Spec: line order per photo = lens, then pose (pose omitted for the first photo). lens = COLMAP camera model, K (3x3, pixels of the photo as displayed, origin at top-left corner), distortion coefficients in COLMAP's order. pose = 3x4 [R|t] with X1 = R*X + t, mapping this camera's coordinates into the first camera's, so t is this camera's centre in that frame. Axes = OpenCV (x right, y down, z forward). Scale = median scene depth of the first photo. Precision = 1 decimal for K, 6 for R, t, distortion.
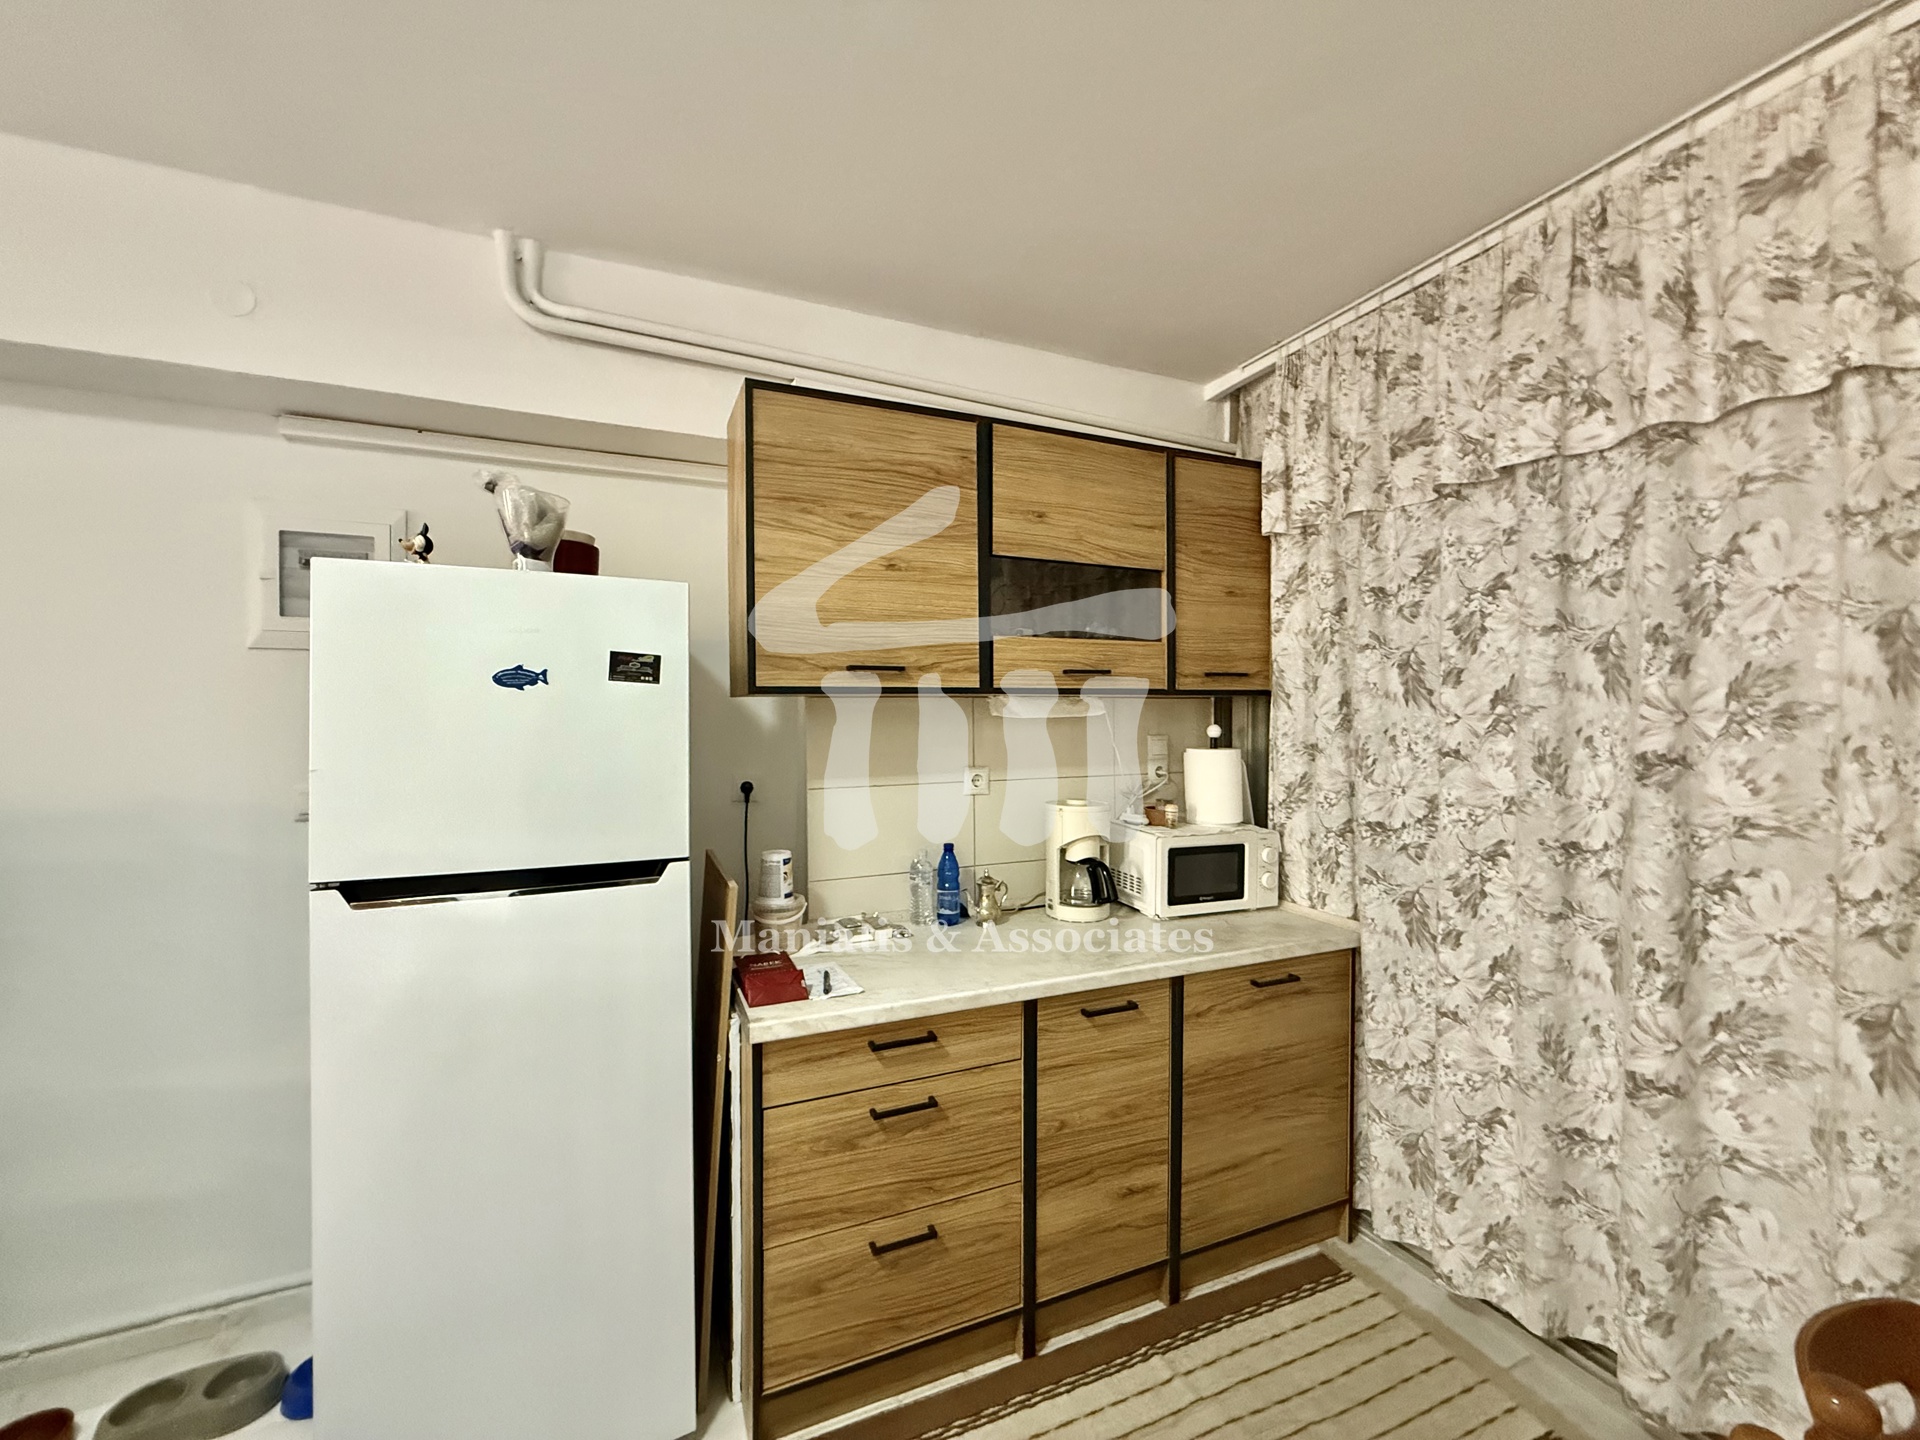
lens RADIAL K [[769.3, 0, 954.6], [0, 769.3, 713.9], [0, 0, 1]] dist [-0.000693, -0.000004]
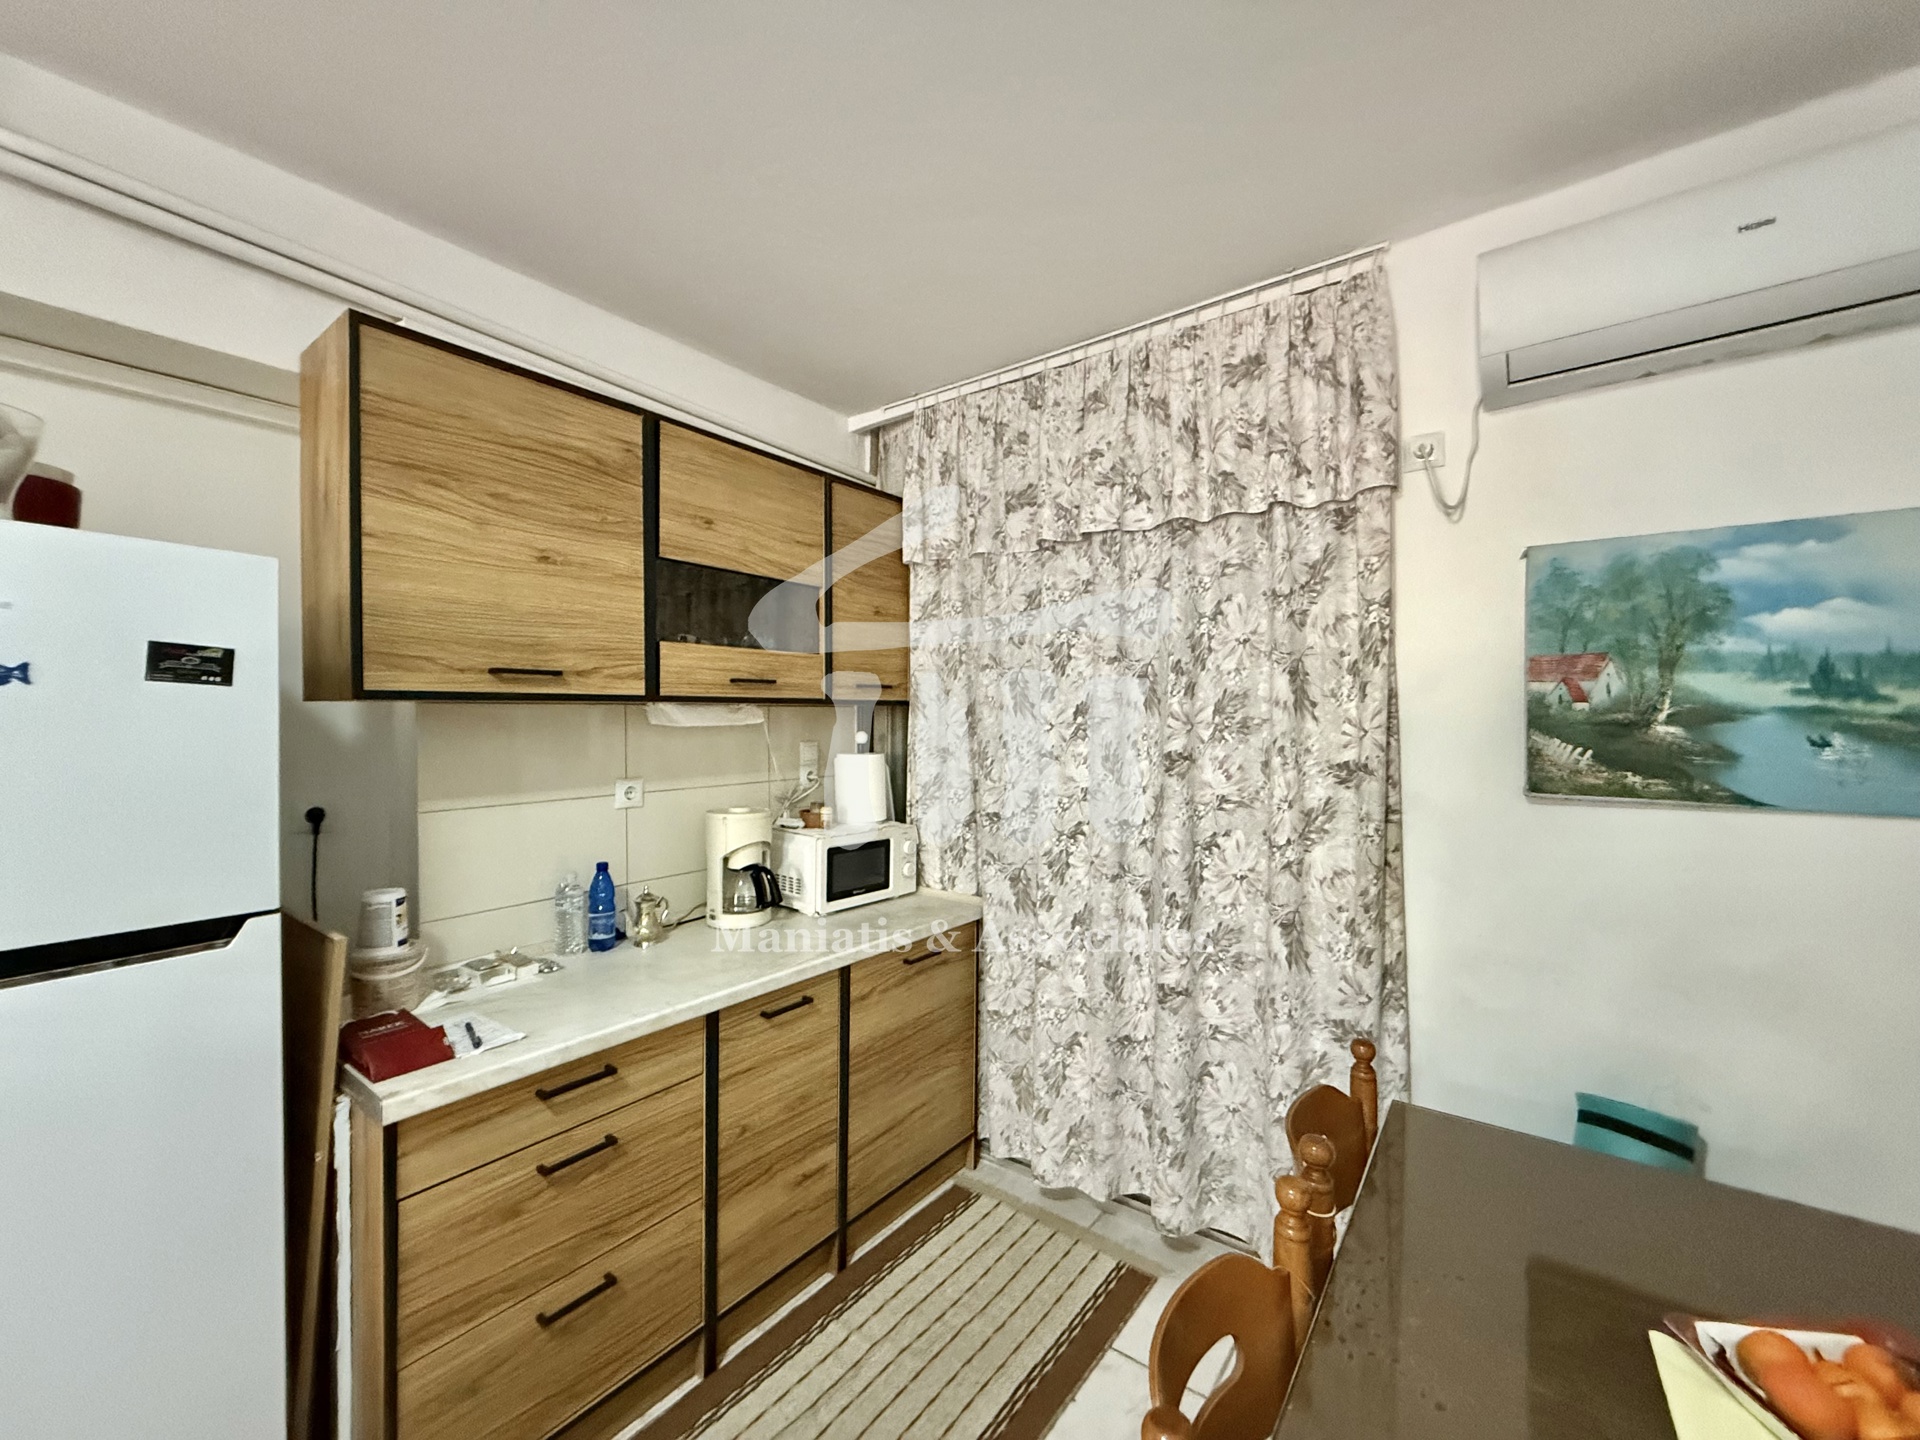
lens RADIAL K [[769.3, 0, 953.7], [0, 769.3, 711.4], [0, 0, 1]] dist [-0.000693, -0.000004]
pose [[0.870566, 0.008020, 0.491986, -0.115203], [-0.005112, 0.999961, -0.007254, -0.010289], [-0.492024, 0.003800, 0.870573, -0.018140]]
